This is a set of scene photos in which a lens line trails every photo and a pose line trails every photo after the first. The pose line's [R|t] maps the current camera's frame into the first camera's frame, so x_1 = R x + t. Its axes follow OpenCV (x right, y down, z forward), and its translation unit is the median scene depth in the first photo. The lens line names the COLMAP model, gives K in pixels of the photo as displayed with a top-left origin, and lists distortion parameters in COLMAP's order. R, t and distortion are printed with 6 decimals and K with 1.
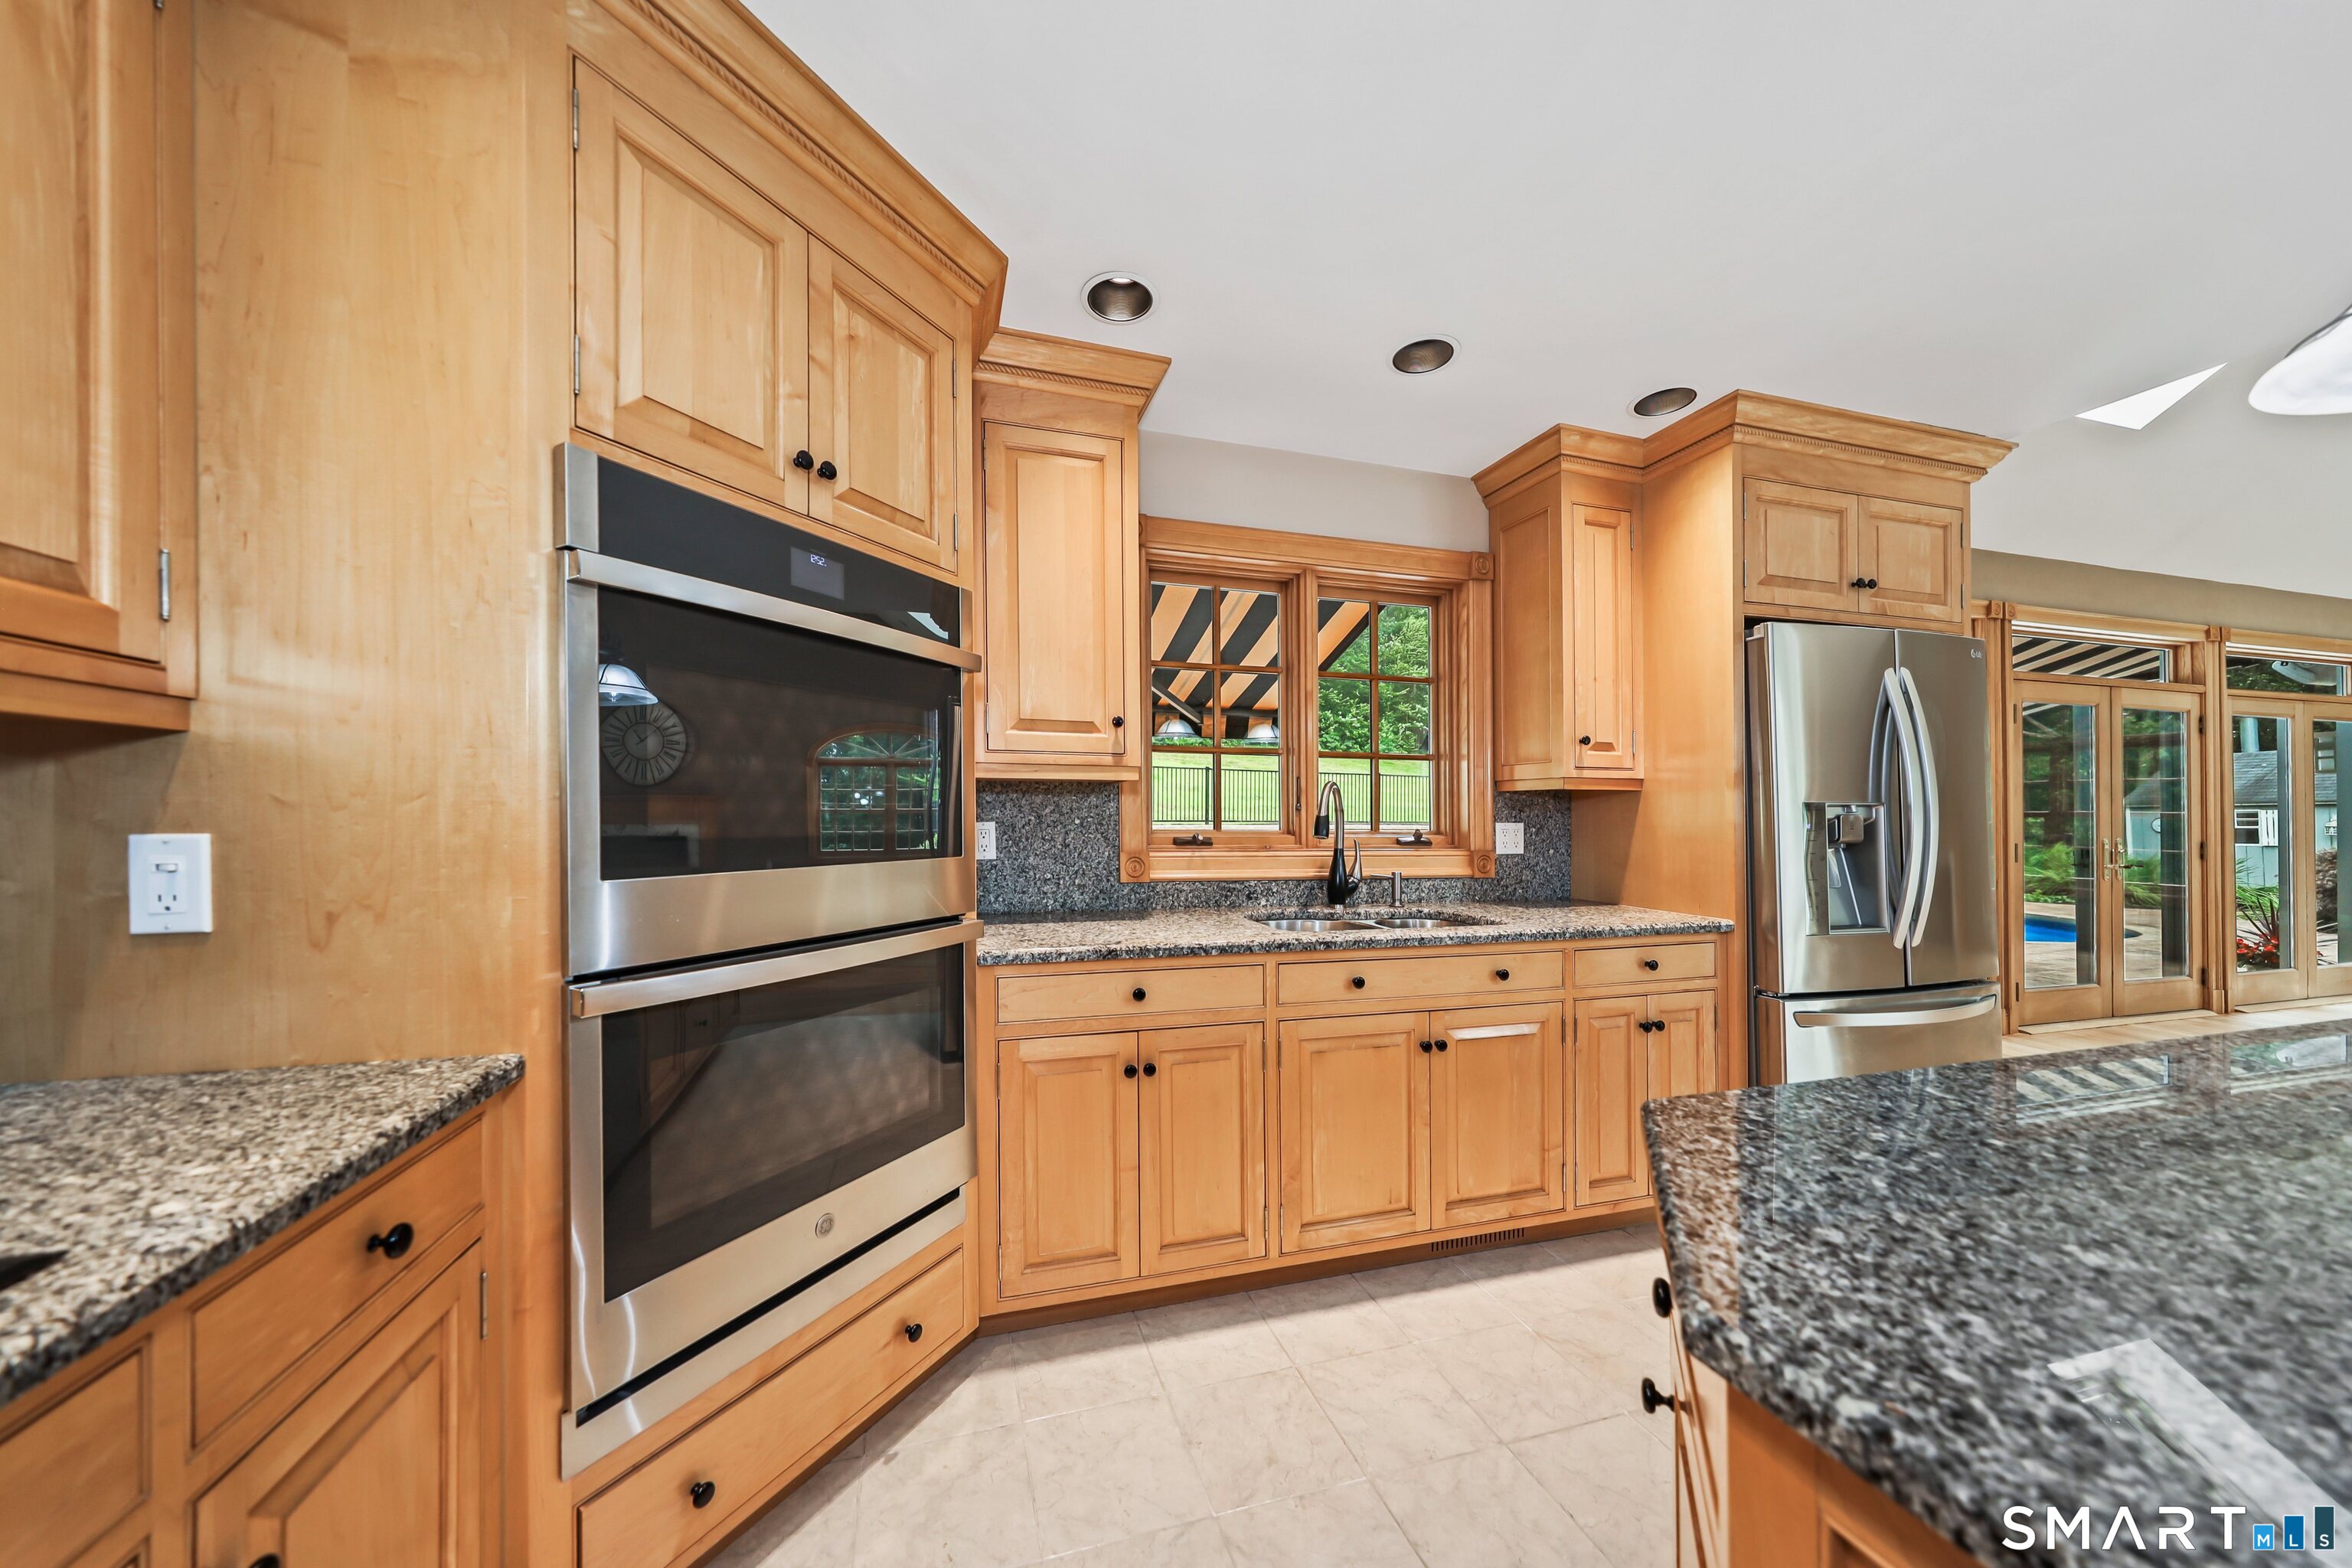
lens RADIAL K [[779.4, 0, 1148.2], [0, 779.4, 813.9], [0, 0, 1]] dist [0.000600, -0.000005]
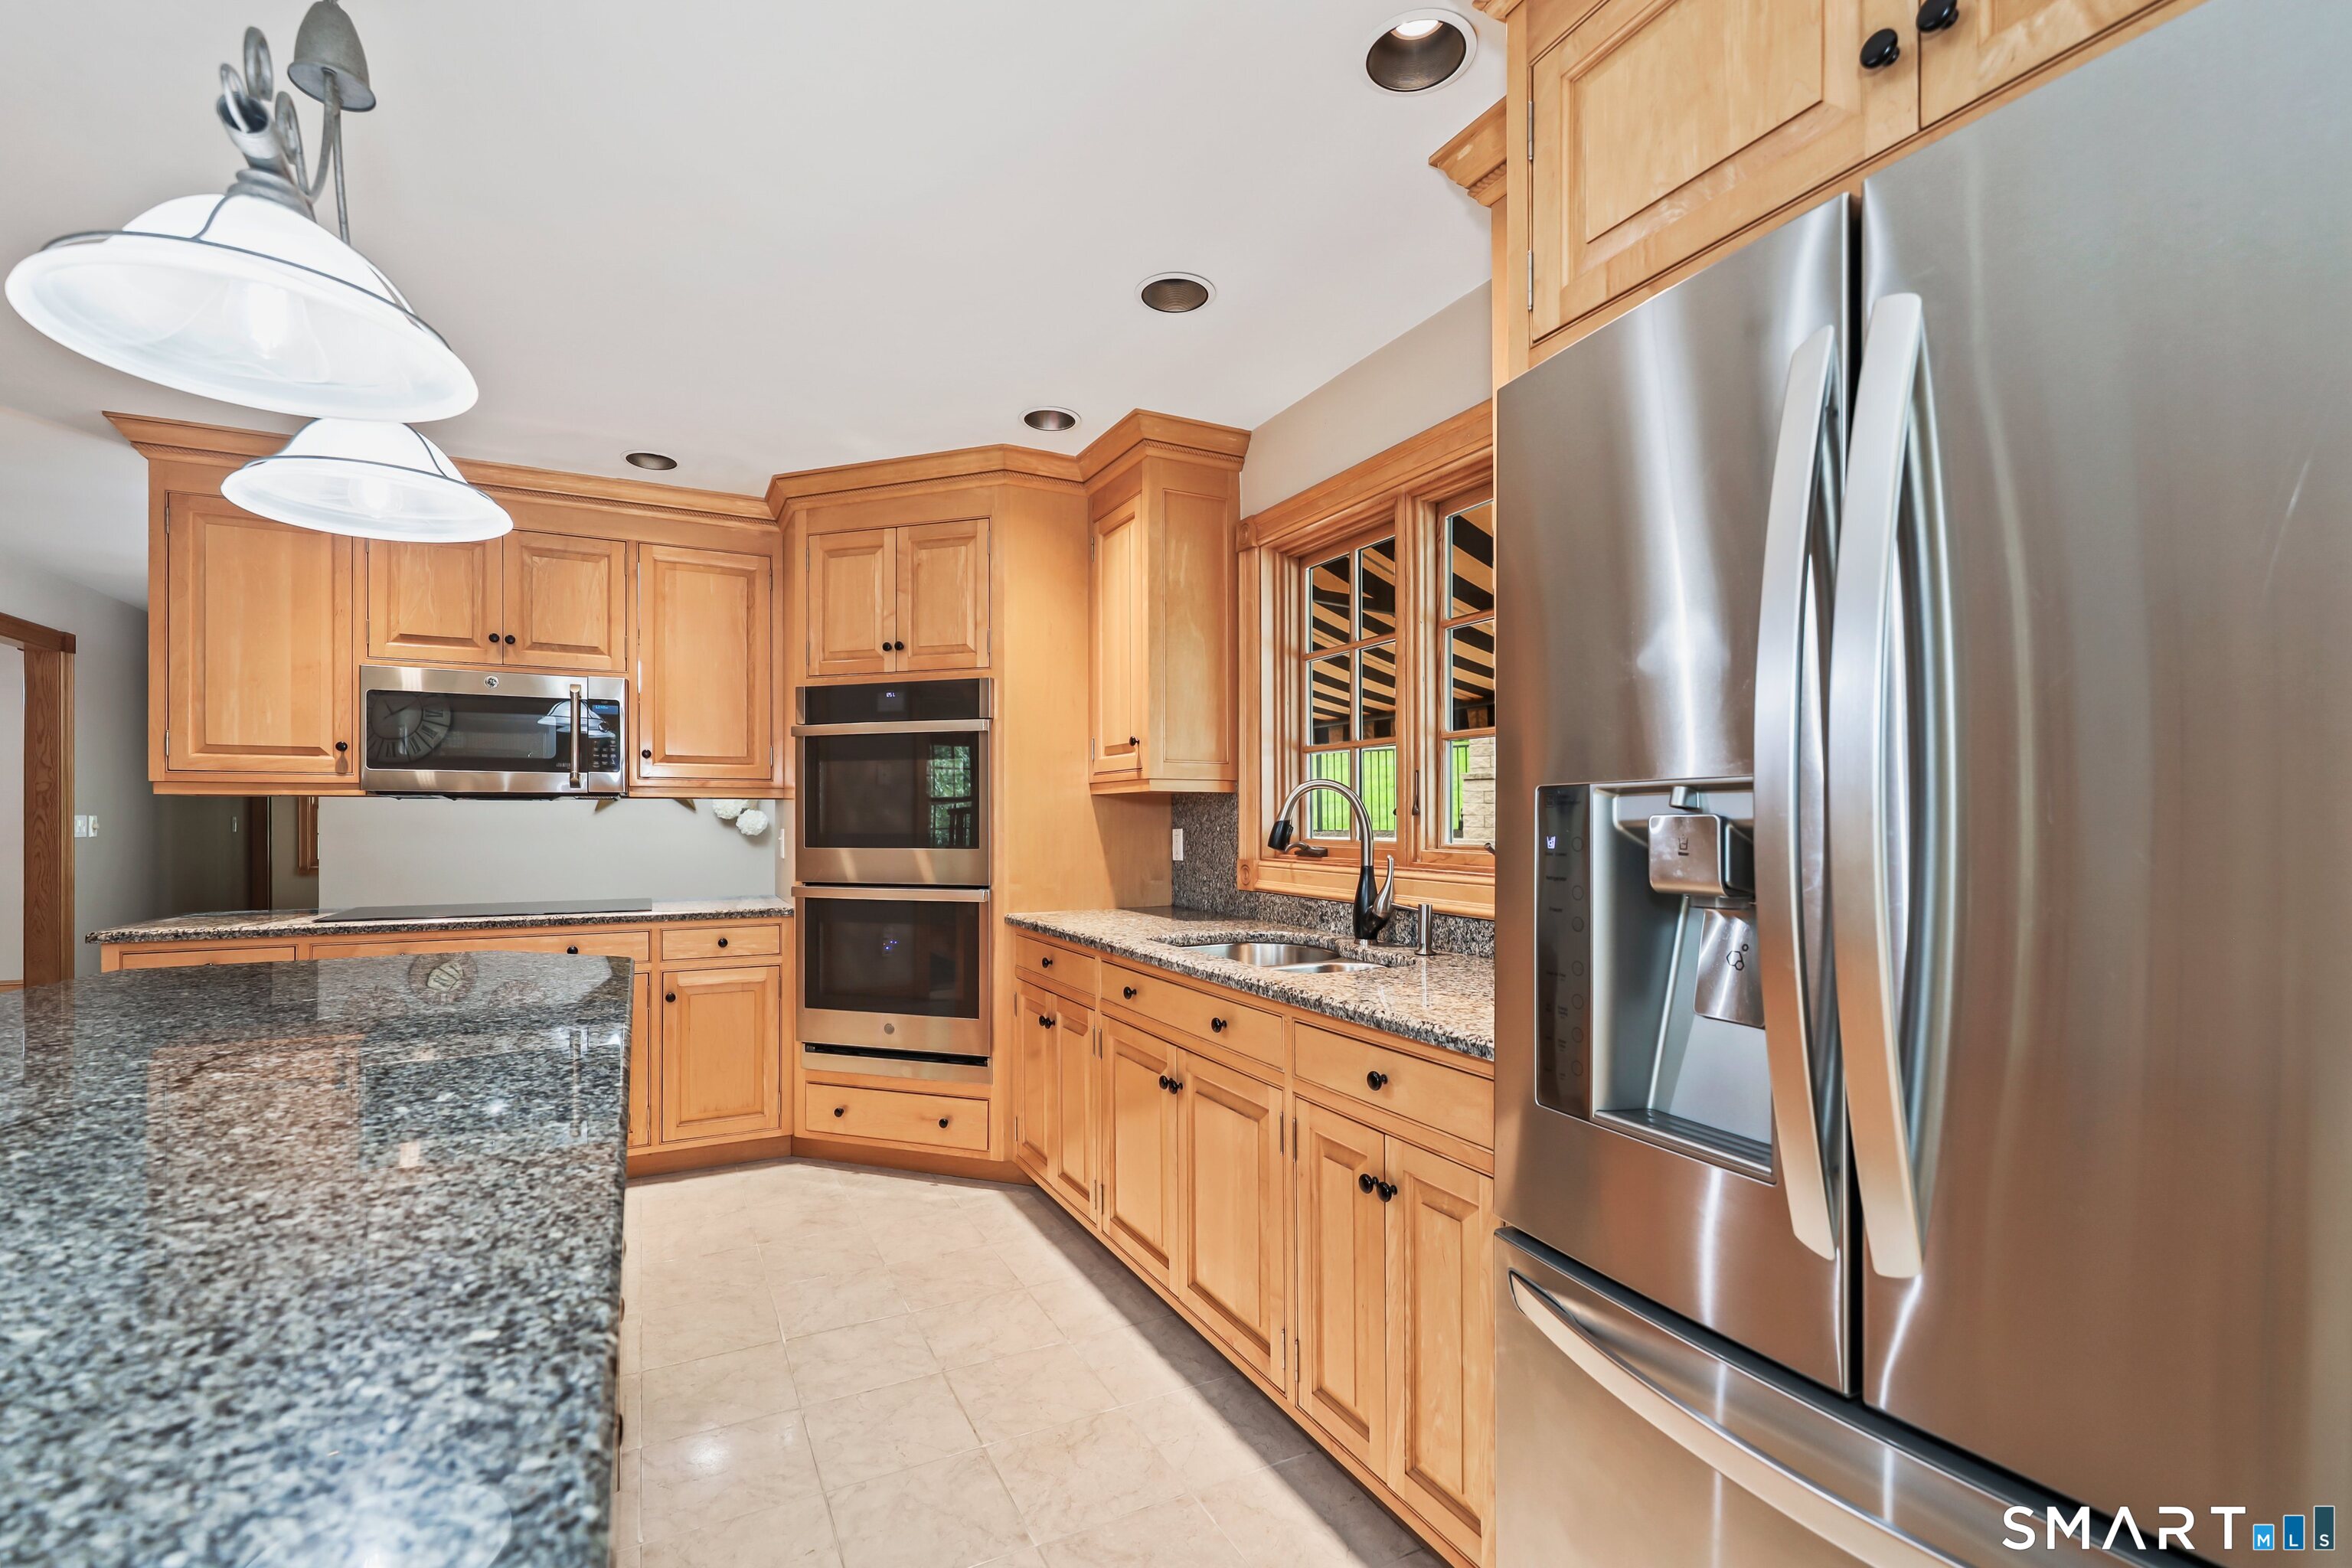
lens RADIAL K [[1015.2, 0, 1158.0], [0, 1015.2, 815.9], [0, 0, 1]] dist [0.002399, -0.000176]
pose [[0.190148, -0.010492, -0.981699, 1.413650], [0.001836, 0.999945, -0.010331, 0.007180], [0.981754, 0.000162, 0.190157, 0.734693]]
